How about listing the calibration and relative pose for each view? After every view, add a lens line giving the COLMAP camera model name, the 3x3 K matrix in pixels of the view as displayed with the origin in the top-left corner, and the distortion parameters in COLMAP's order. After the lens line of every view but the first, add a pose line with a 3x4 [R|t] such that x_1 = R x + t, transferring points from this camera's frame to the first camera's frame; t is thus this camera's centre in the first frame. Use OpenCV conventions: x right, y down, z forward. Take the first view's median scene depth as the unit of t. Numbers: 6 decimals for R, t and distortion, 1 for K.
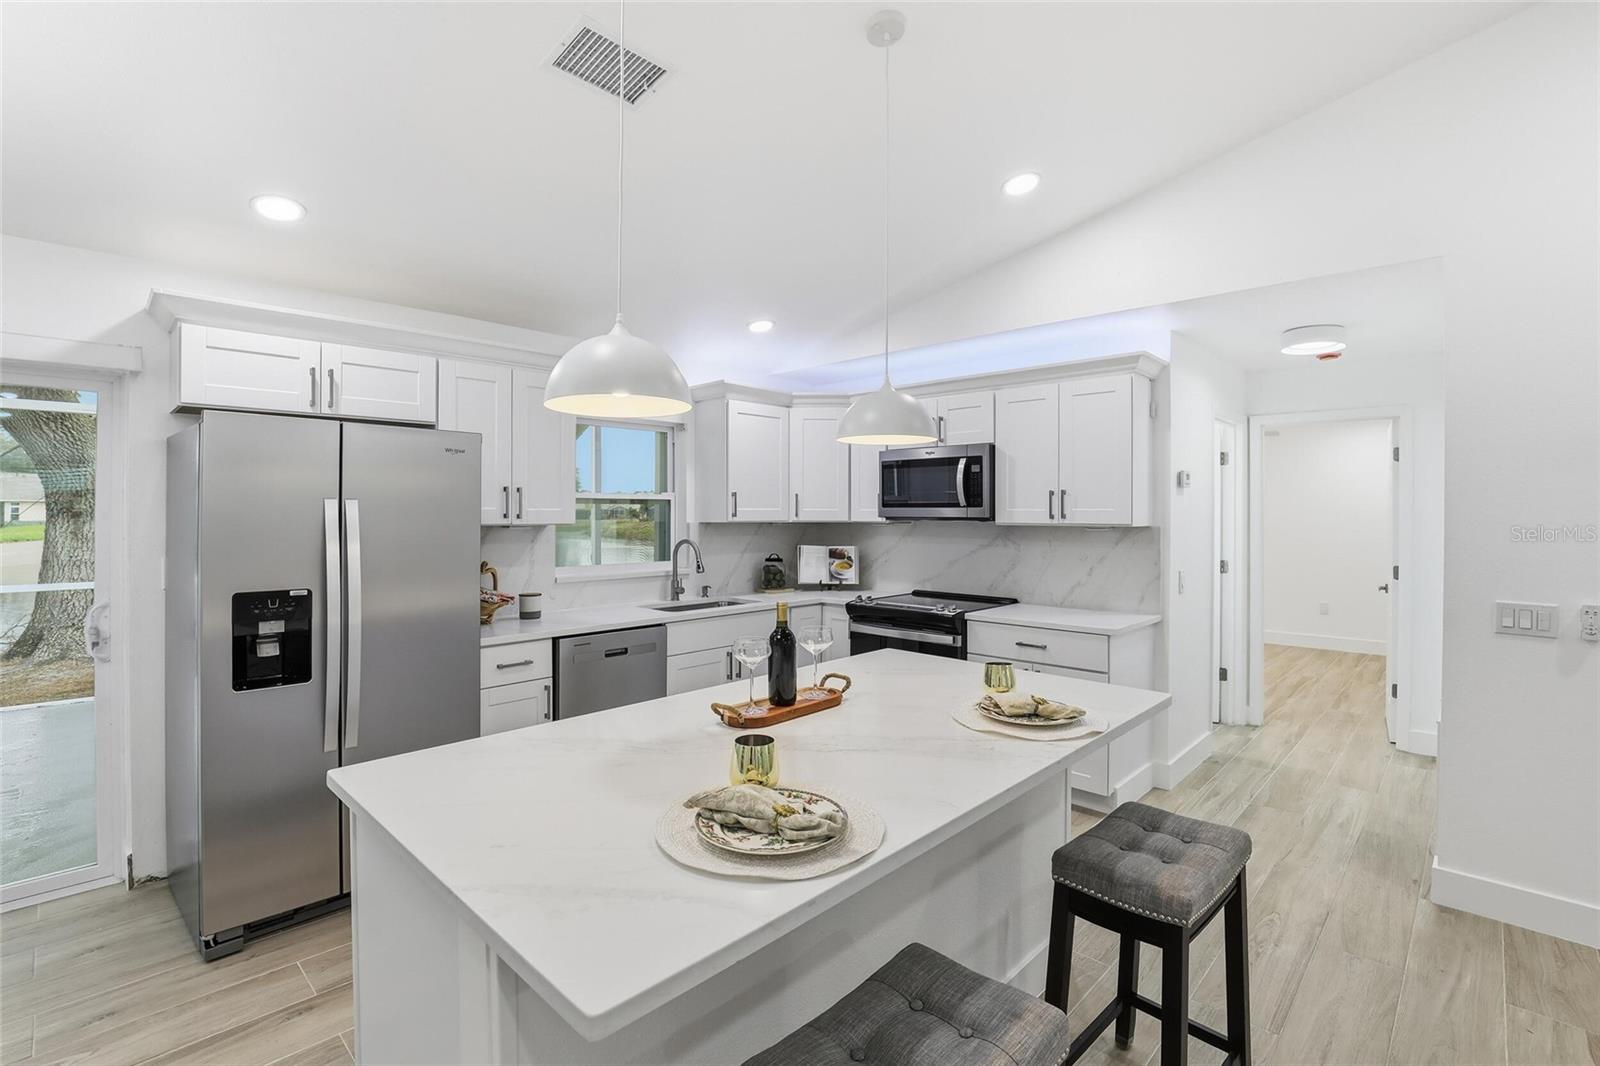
lens RADIAL K [[741.4, 0, 807.7], [0, 741.4, 510.3], [0, 0, 1]] dist [-0.032222, -0.000205]
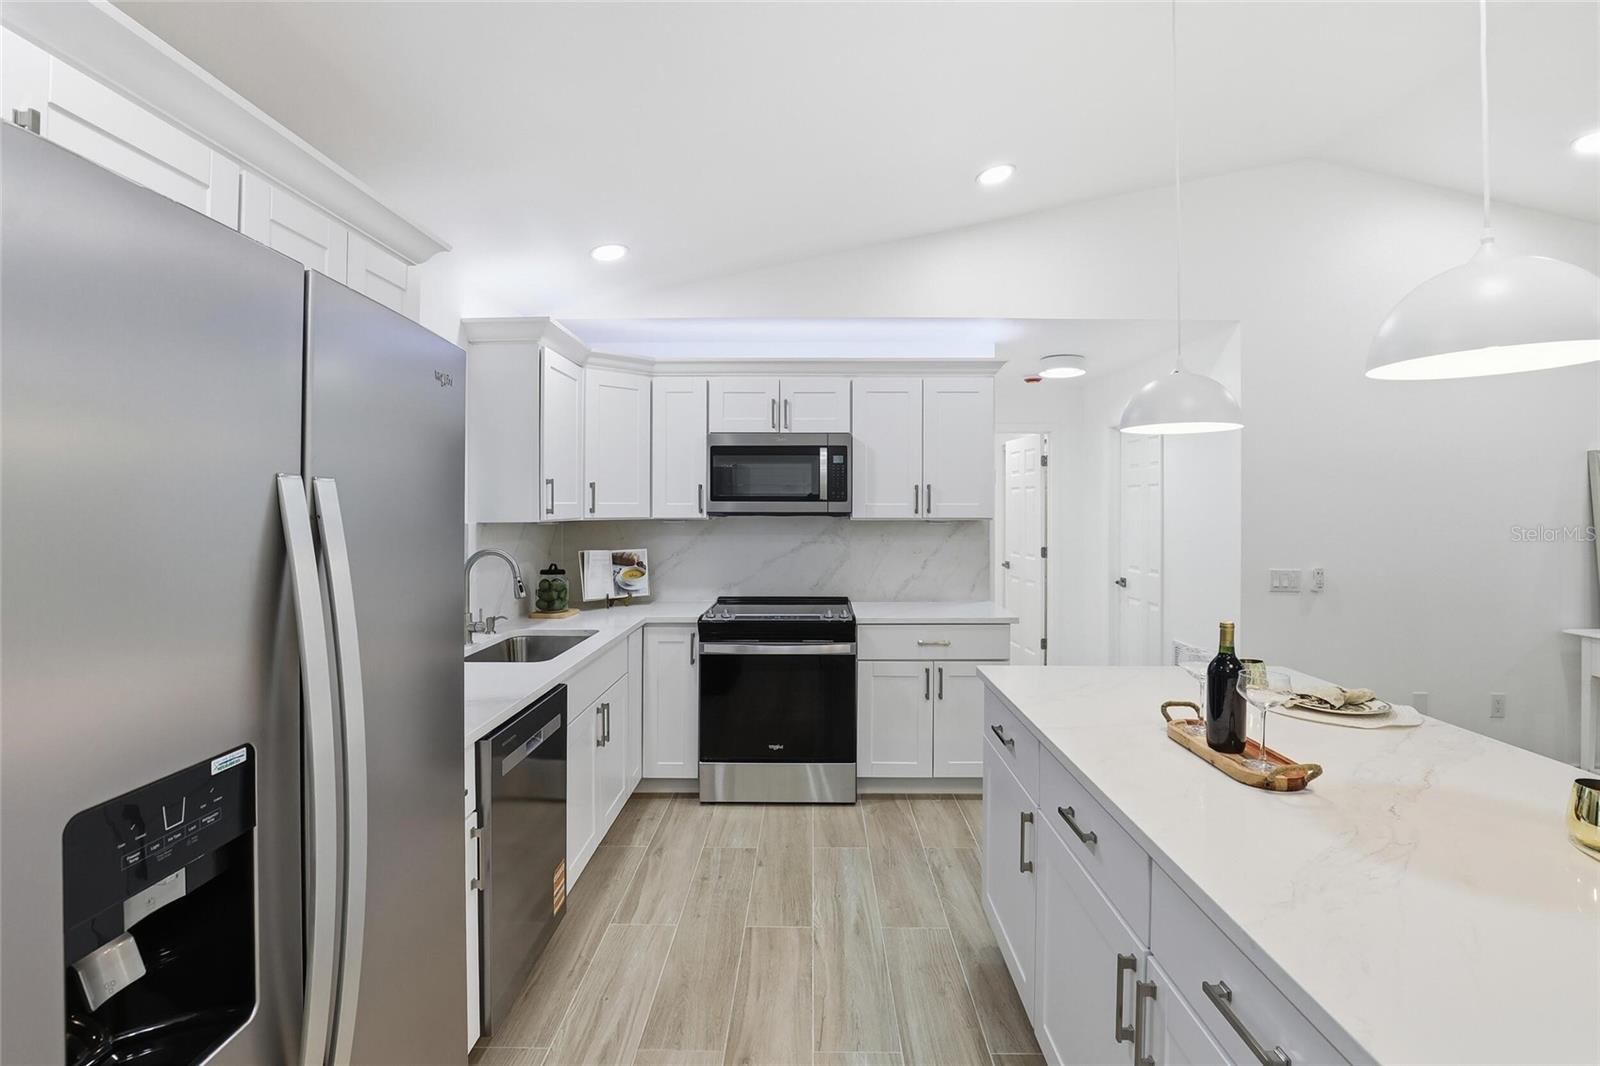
lens RADIAL K [[745.3, 0, 807.2], [0, 745.3, 493.6], [0, 0, 1]] dist [-0.028393, 0.000029]
pose [[0.730583, 0.009660, 0.682756, -0.428596], [-0.001531, 0.999921, -0.012509, -0.002020], [-0.682823, 0.008093, 0.730539, 0.340610]]
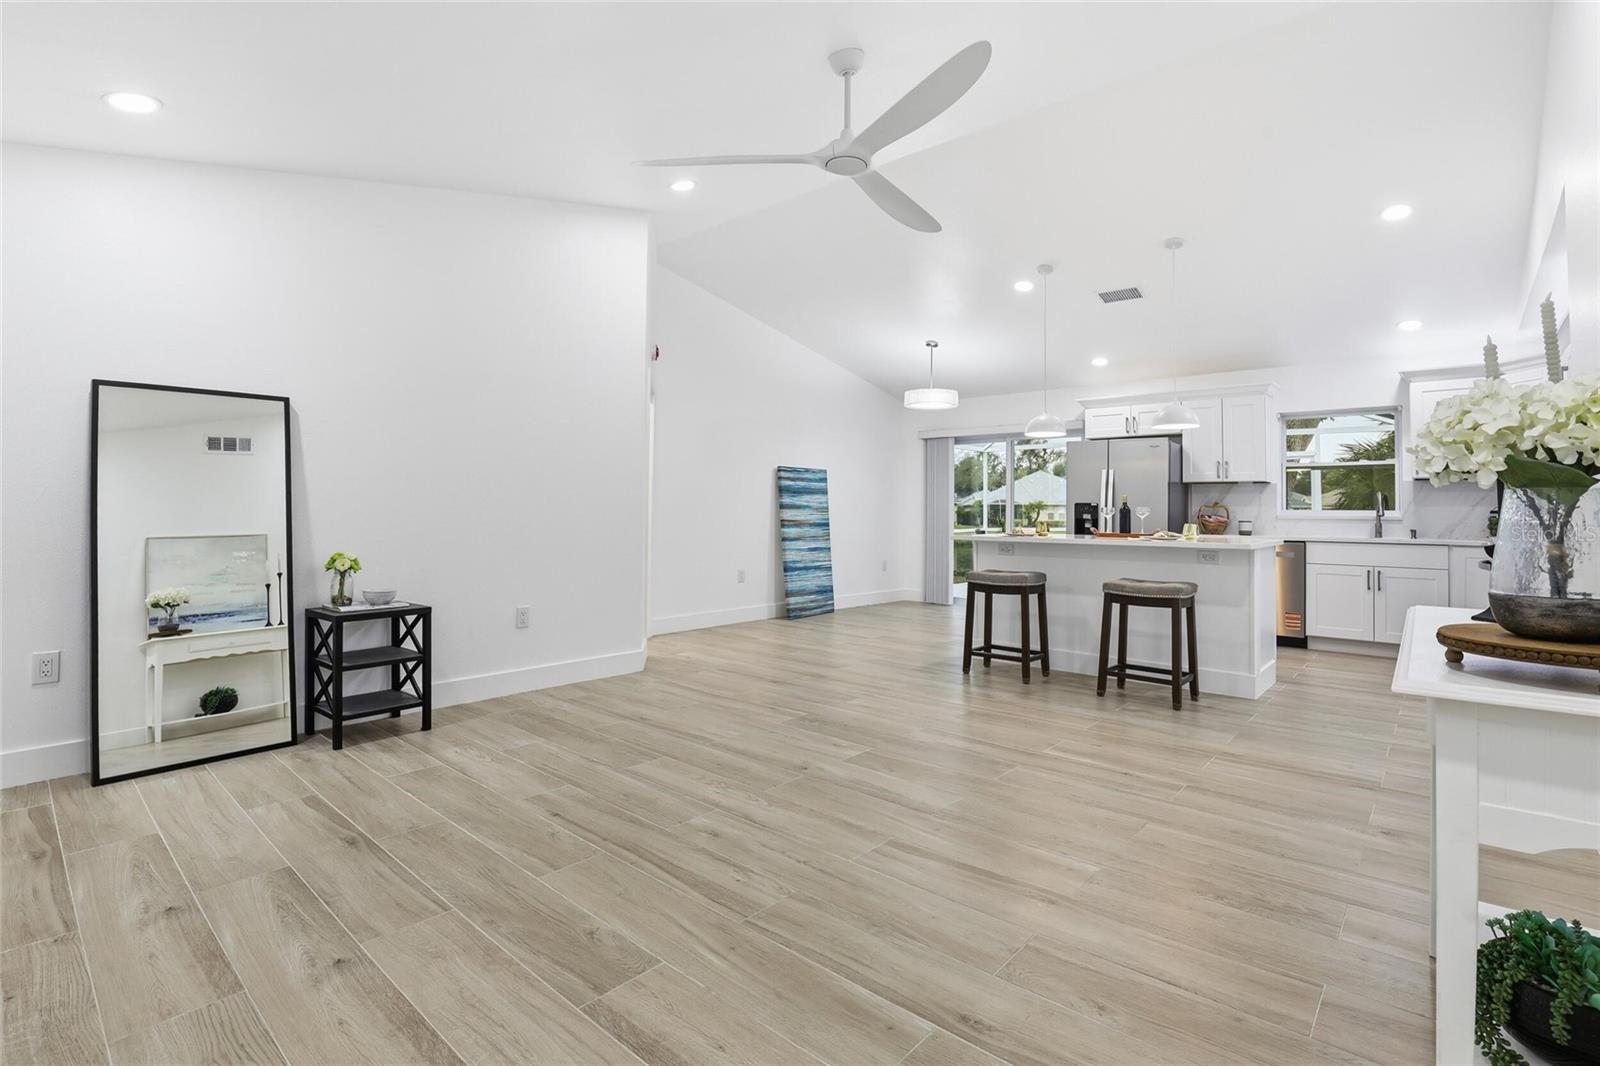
lens RADIAL K [[745.3, 0, 807.2], [0, 745.3, 493.6], [0, 0, 1]] dist [-0.028393, 0.000029]
pose [[0.038947, -0.027291, -0.998869, 1.191048], [-0.010047, 0.999566, -0.027702, 0.094273], [0.999191, 0.011115, 0.038656, -0.105641]]
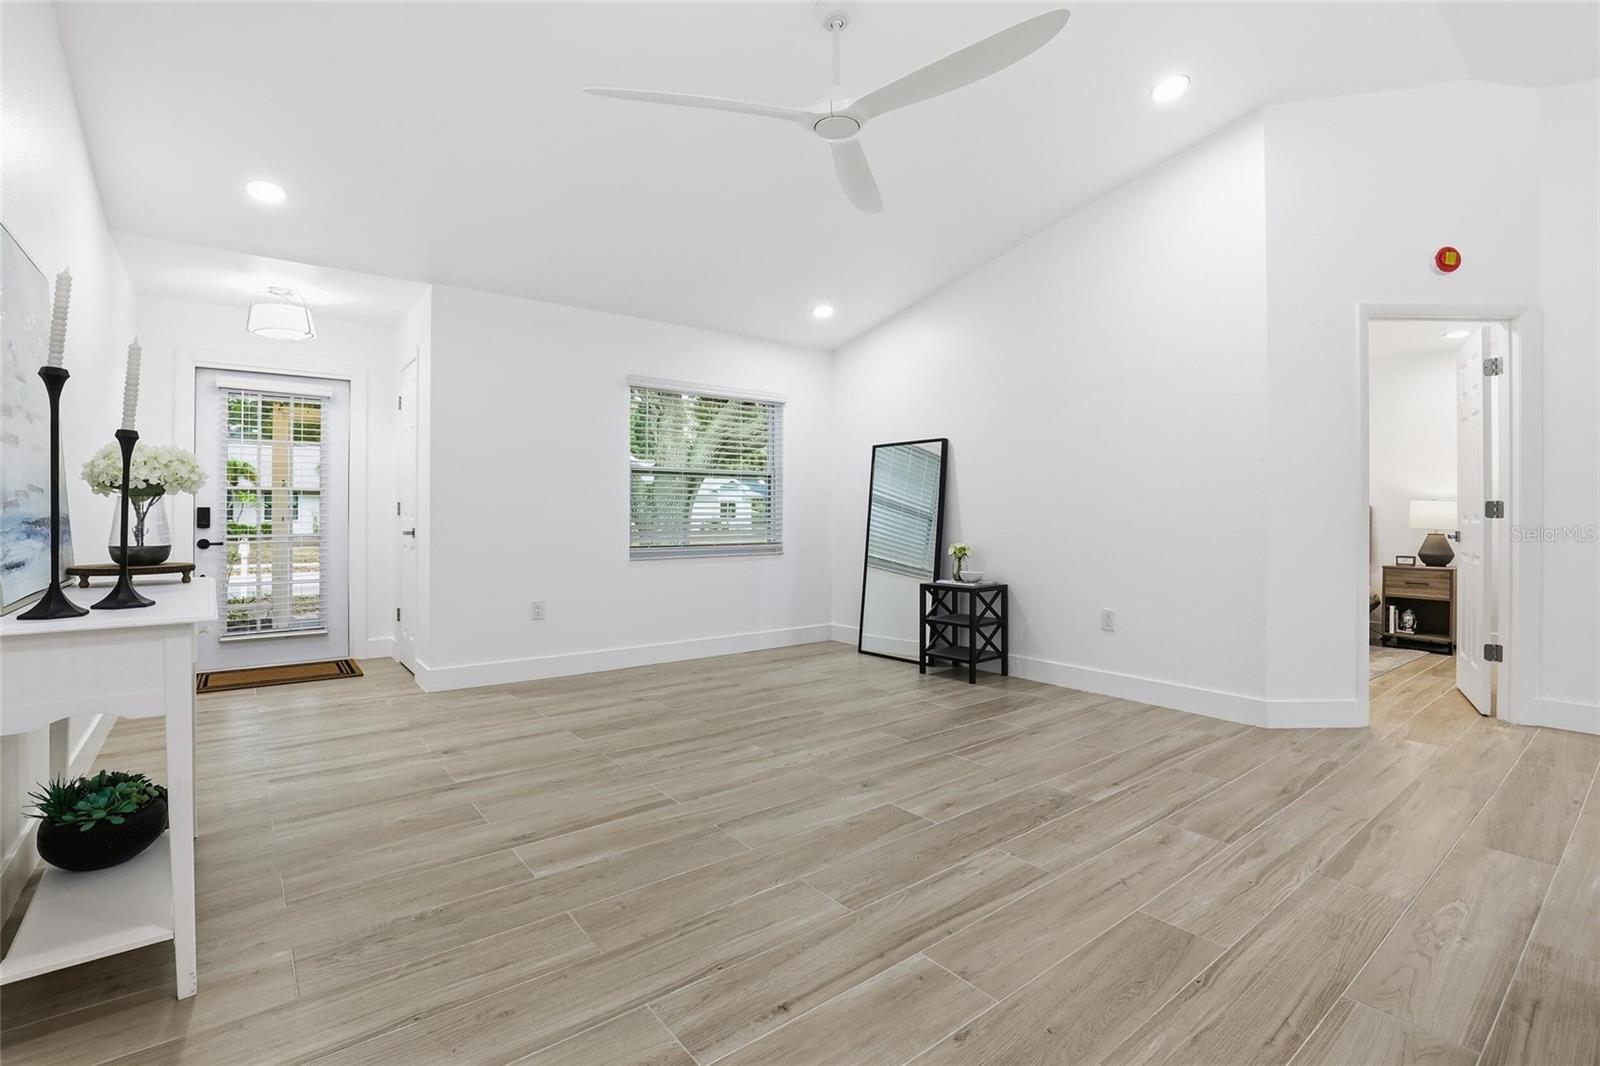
lens RADIAL K [[741.4, 0, 807.7], [0, 741.4, 510.3], [0, 0, 1]] dist [-0.032222, -0.000205]
pose [[-0.990333, -0.005088, 0.138614, 0.408067], [-0.005124, 0.999987, 0.000099, 0.092658], [-0.138612, -0.000612, -0.990347, 0.604607]]
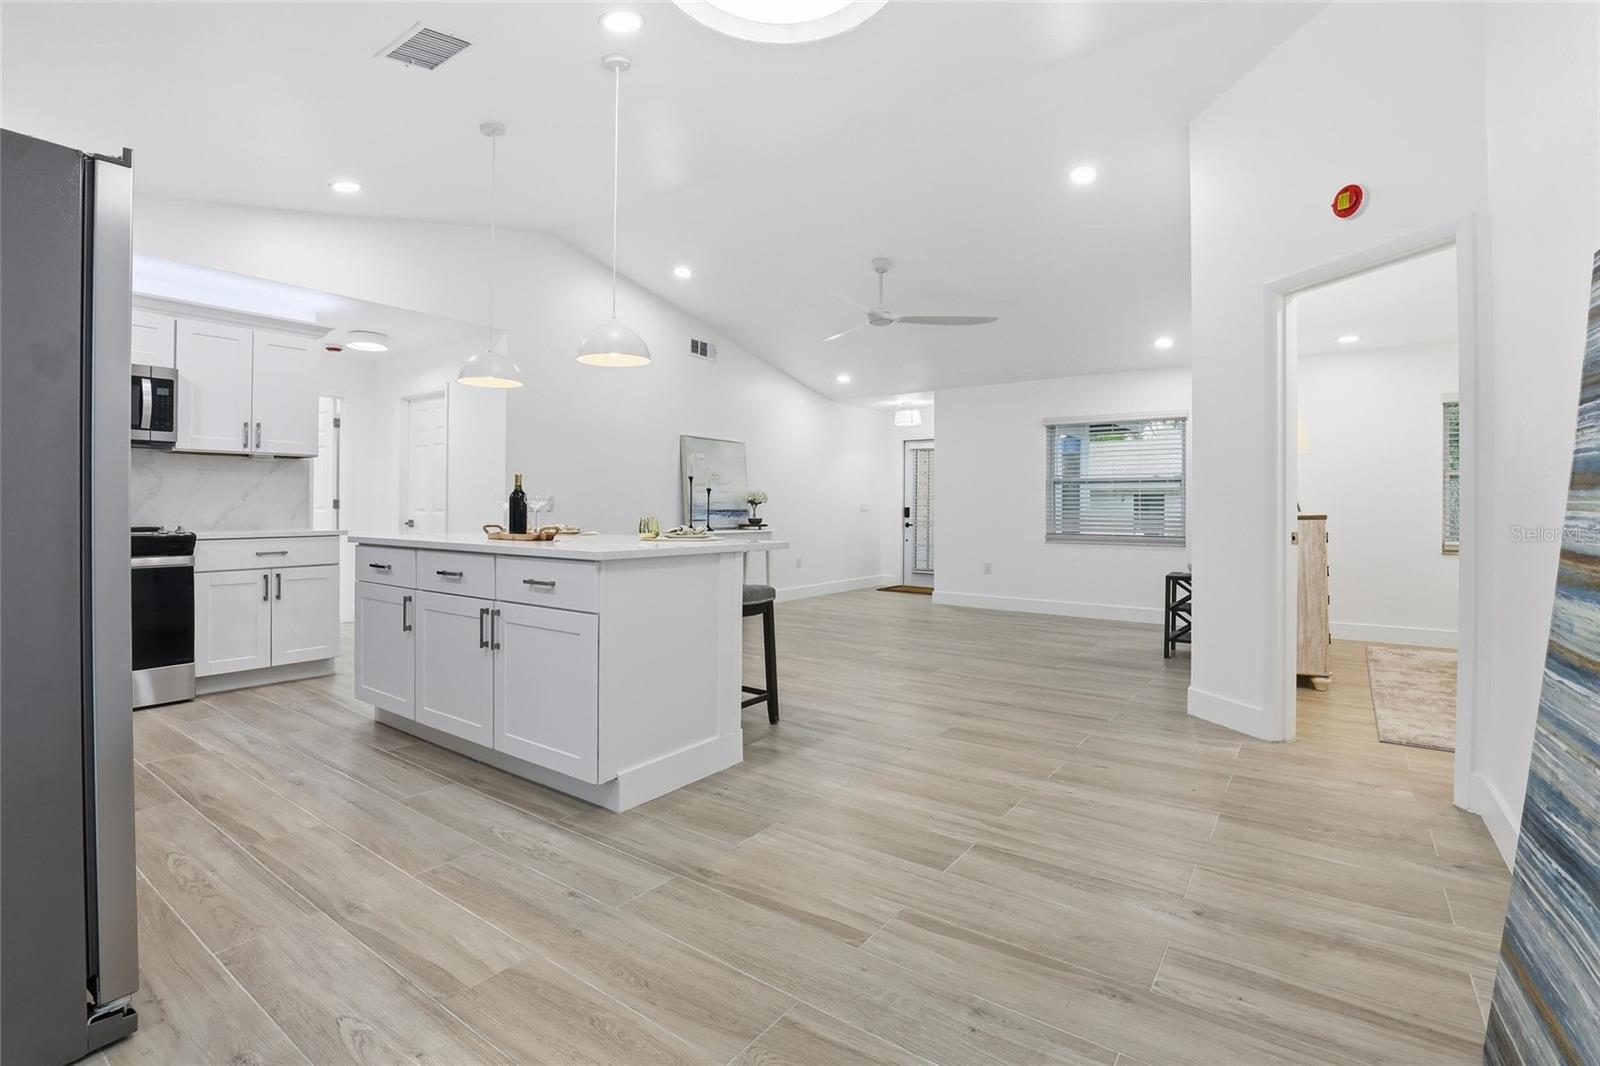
lens RADIAL K [[741.4, 0, 807.7], [0, 741.4, 510.3], [0, 0, 1]] dist [-0.032222, -0.000205]
pose [[-0.132938, -0.006846, 0.991101, -0.826596], [-0.005322, 0.999967, 0.006193, 0.089412], [-0.991110, -0.004451, -0.132970, 0.270480]]
